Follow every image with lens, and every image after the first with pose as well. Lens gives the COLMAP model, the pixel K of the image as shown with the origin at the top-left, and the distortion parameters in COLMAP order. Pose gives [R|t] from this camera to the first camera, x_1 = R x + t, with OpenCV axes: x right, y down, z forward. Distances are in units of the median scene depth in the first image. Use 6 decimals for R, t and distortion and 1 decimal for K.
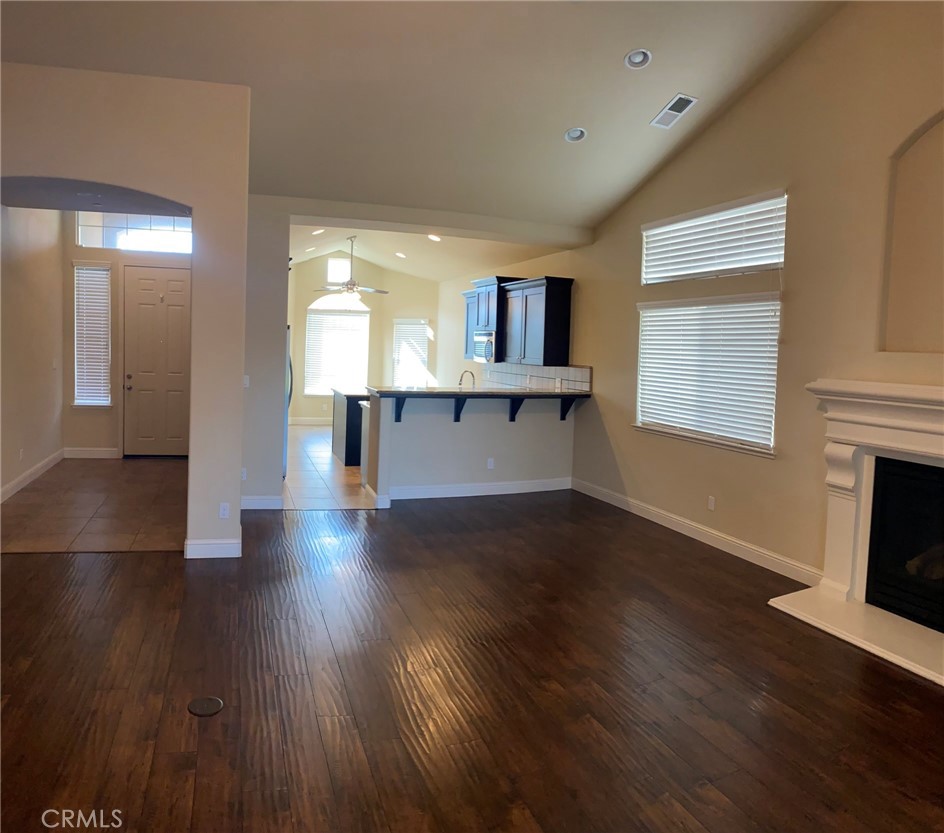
lens RADIAL K [[860.4, 0, 472.0], [0, 860.4, 416.5], [0, 0, 1]] dist [0.105076, -0.000150]
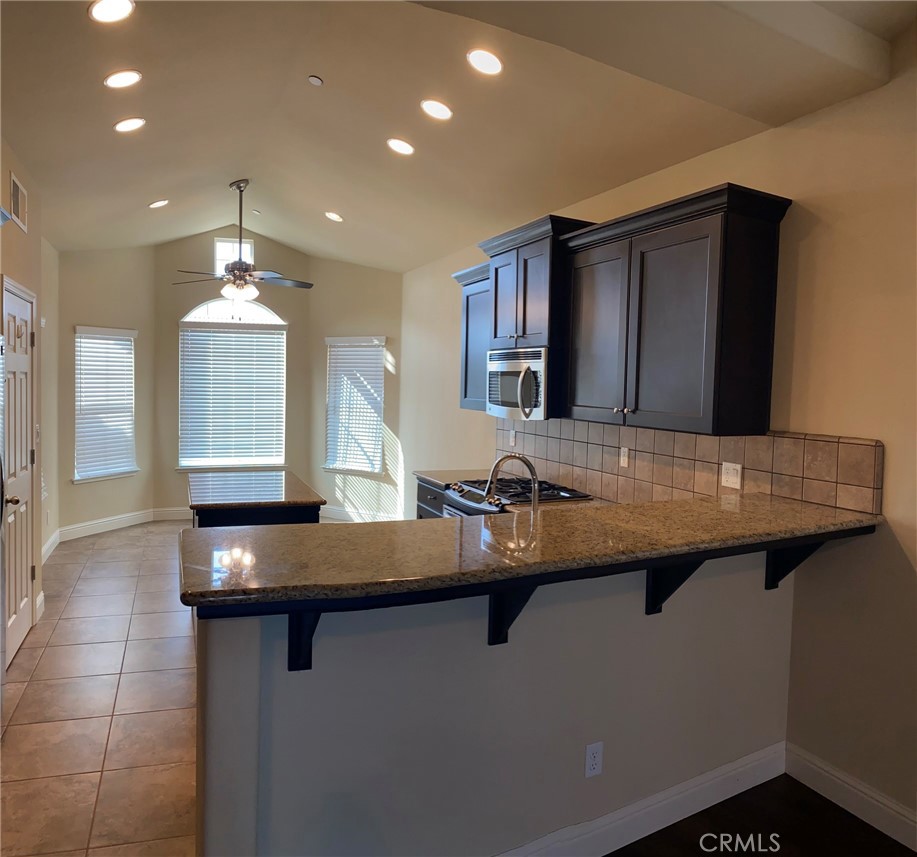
lens RADIAL K [[860.8, 0, 458.5], [0, 860.8, 428.5], [0, 0, 1]] dist [-0.012065, -0.007951]
pose [[0.999275, -0.006955, 0.037443, -0.037407], [0.008024, 0.999562, -0.028473, -0.054670], [-0.037228, 0.028753, 0.998893, 0.670648]]
